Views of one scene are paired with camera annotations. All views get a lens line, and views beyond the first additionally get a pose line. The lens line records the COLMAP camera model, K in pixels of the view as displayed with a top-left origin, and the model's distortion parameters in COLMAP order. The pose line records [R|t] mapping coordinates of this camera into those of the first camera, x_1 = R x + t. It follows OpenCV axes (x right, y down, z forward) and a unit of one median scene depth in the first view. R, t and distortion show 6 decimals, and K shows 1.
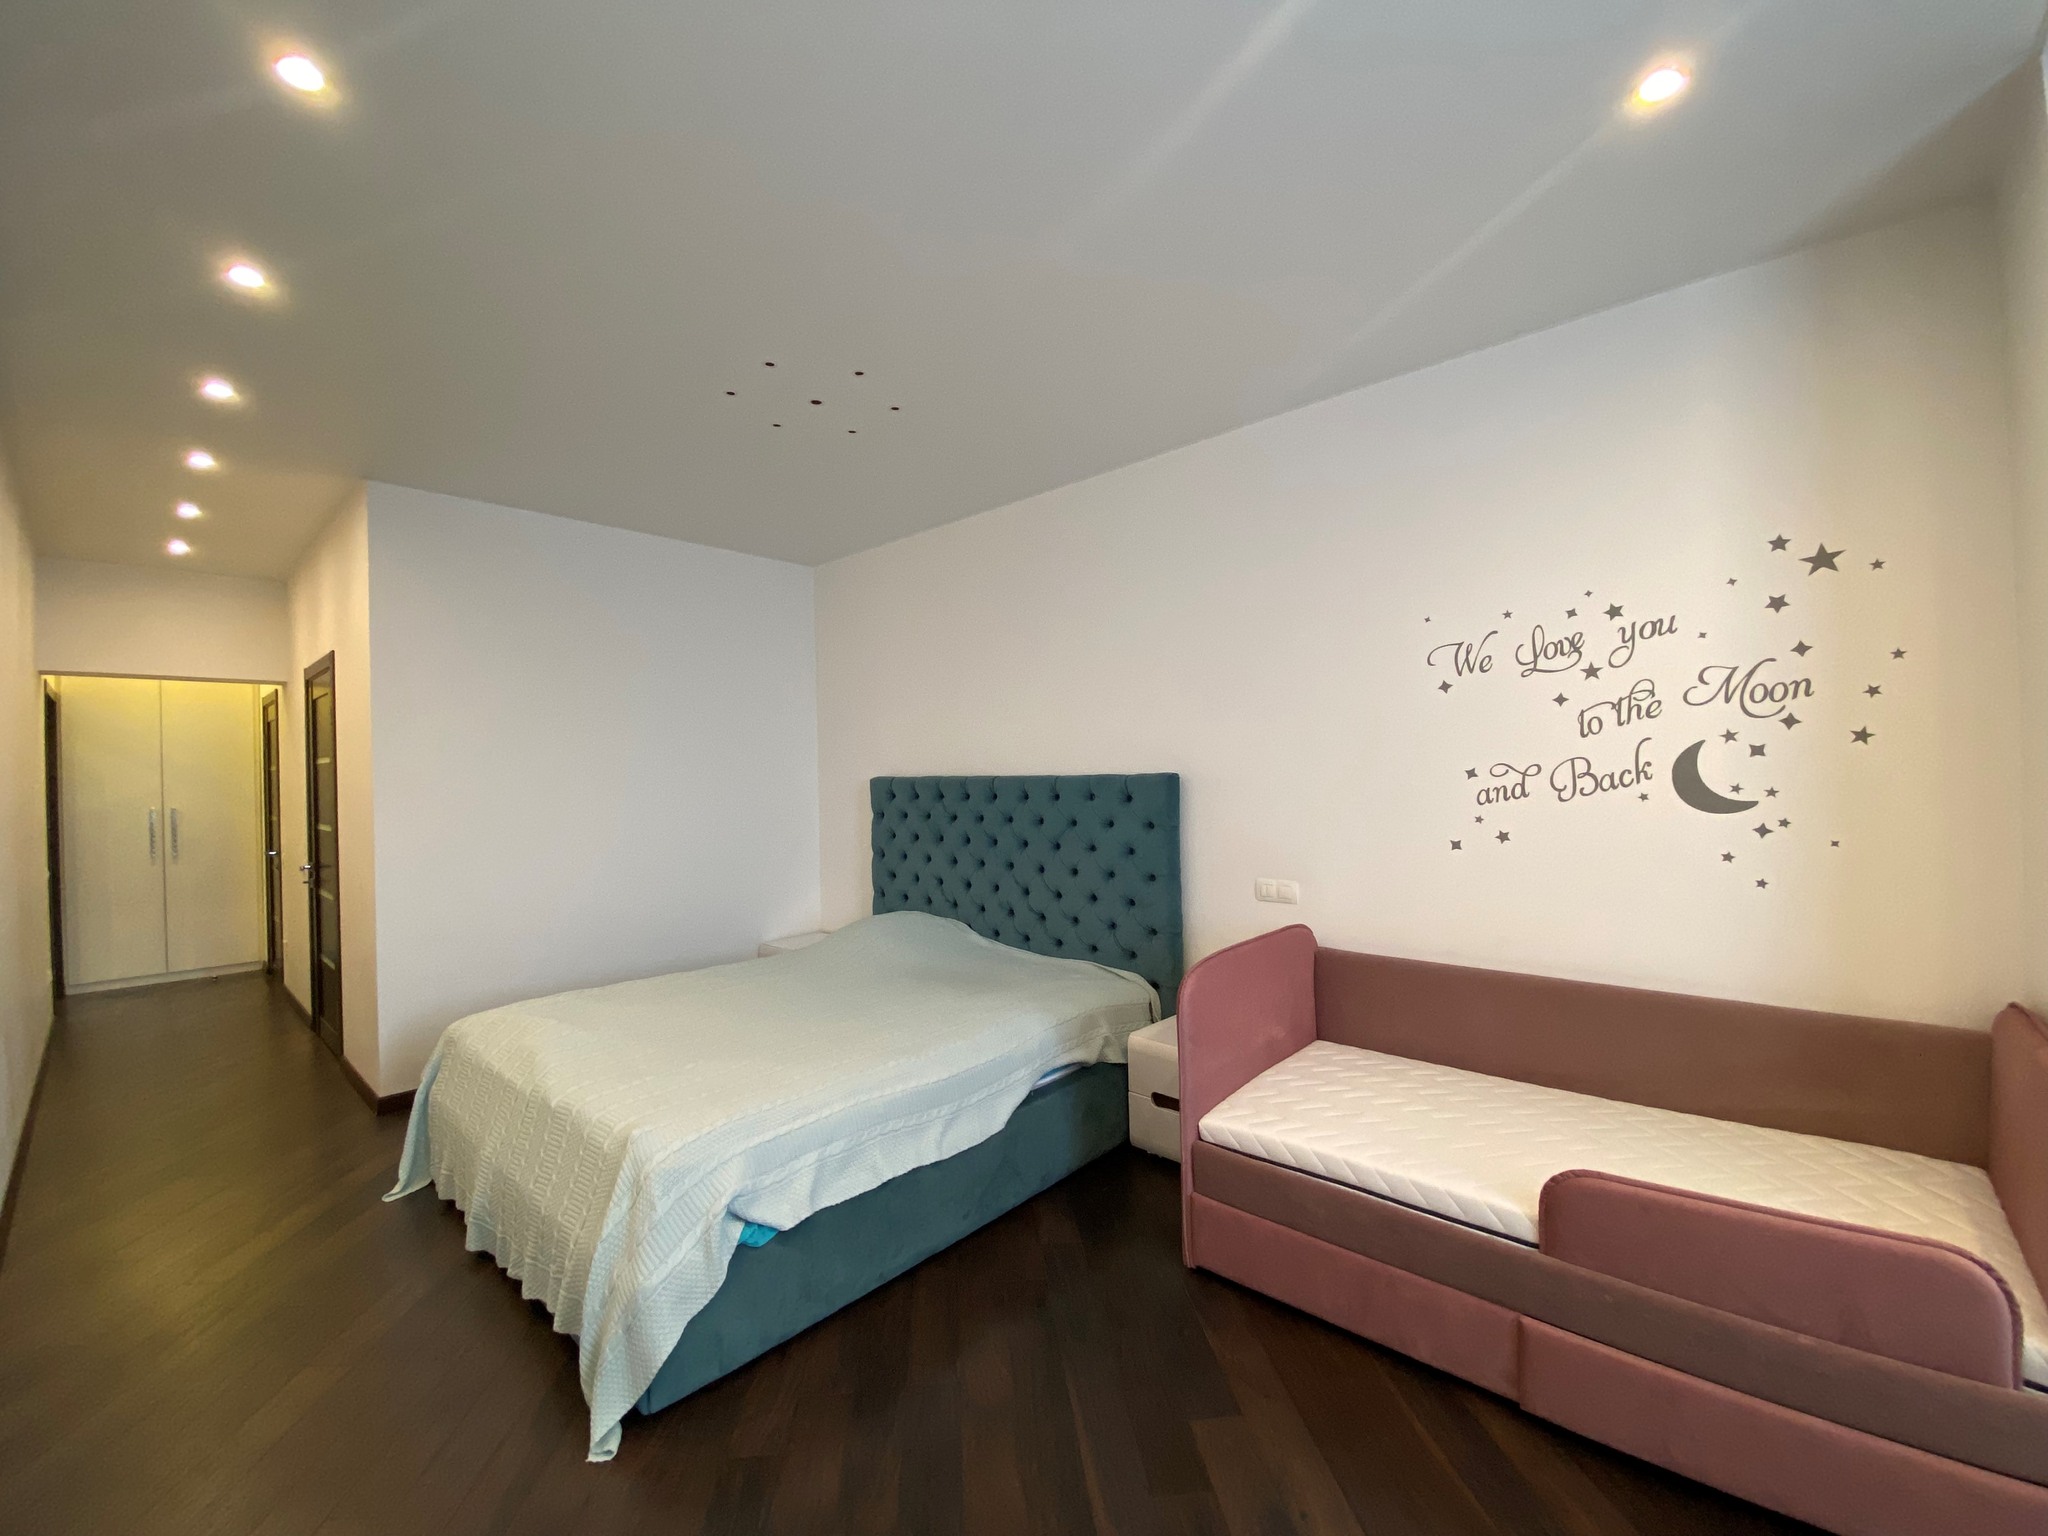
lens RADIAL K [[836.6, 0, 1024.0], [0, 836.6, 768.0], [0, 0, 1]] dist [0.000673, -0.011759]
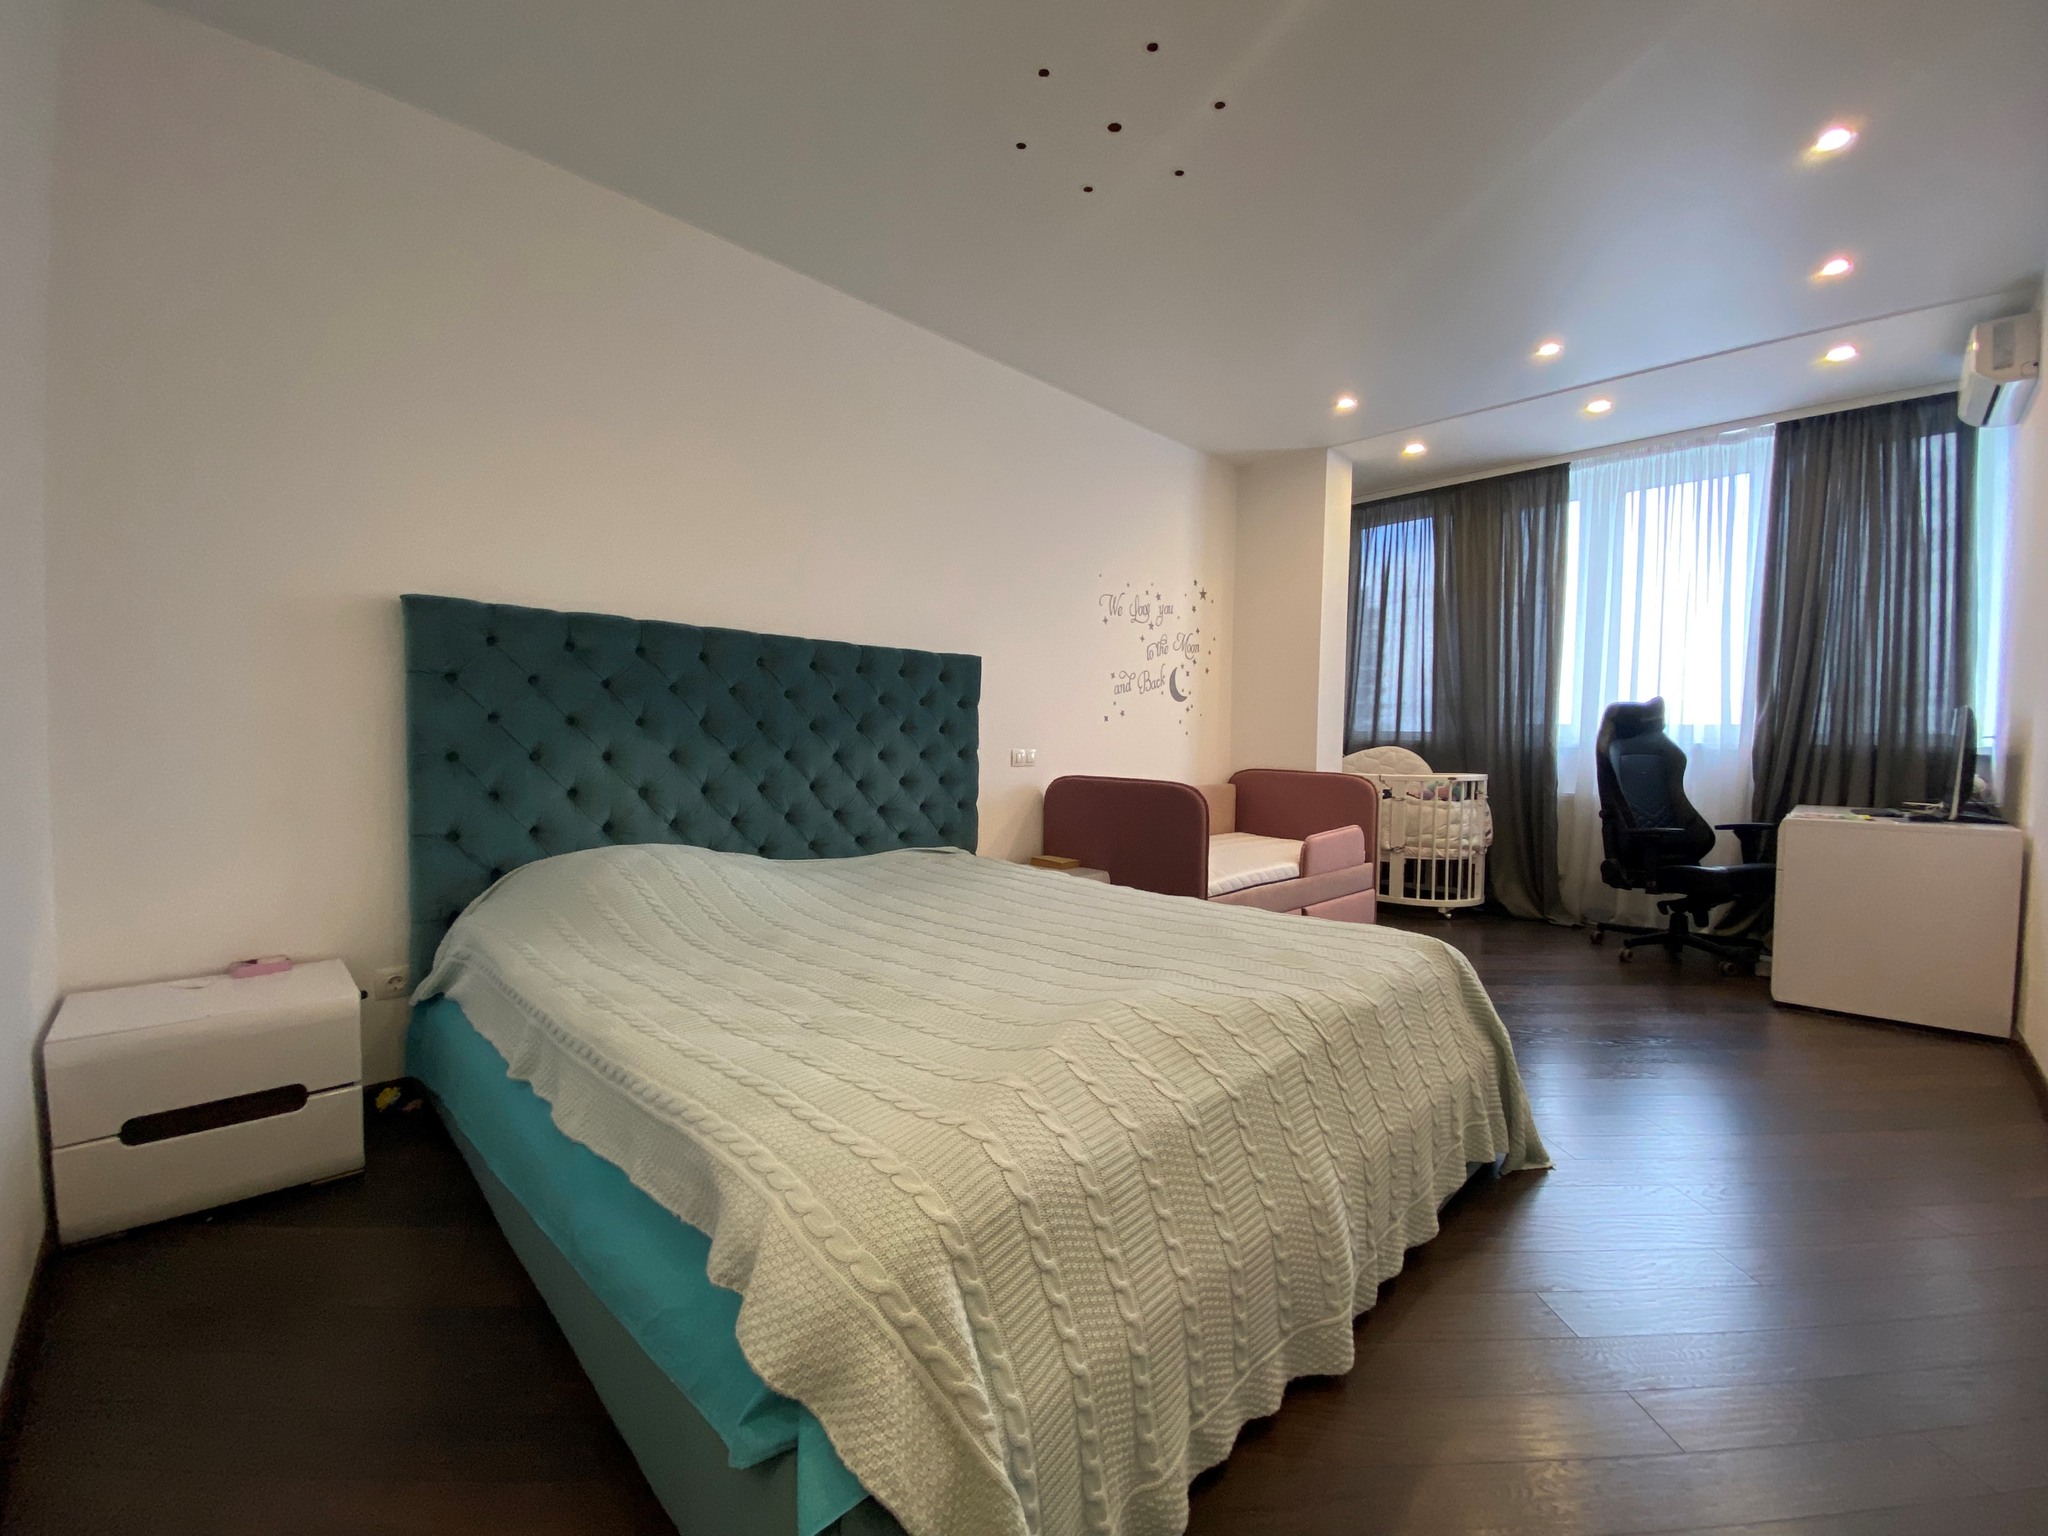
lens RADIAL K [[836.6, 0, 1024.0], [0, 836.6, 768.0], [0, 0, 1]] dist [0.000673, -0.011759]
pose [[0.025254, -0.031268, 0.999192, -1.223345], [-0.028470, 0.999083, 0.031984, 0.152717], [-0.999276, -0.029255, 0.024340, 1.216573]]
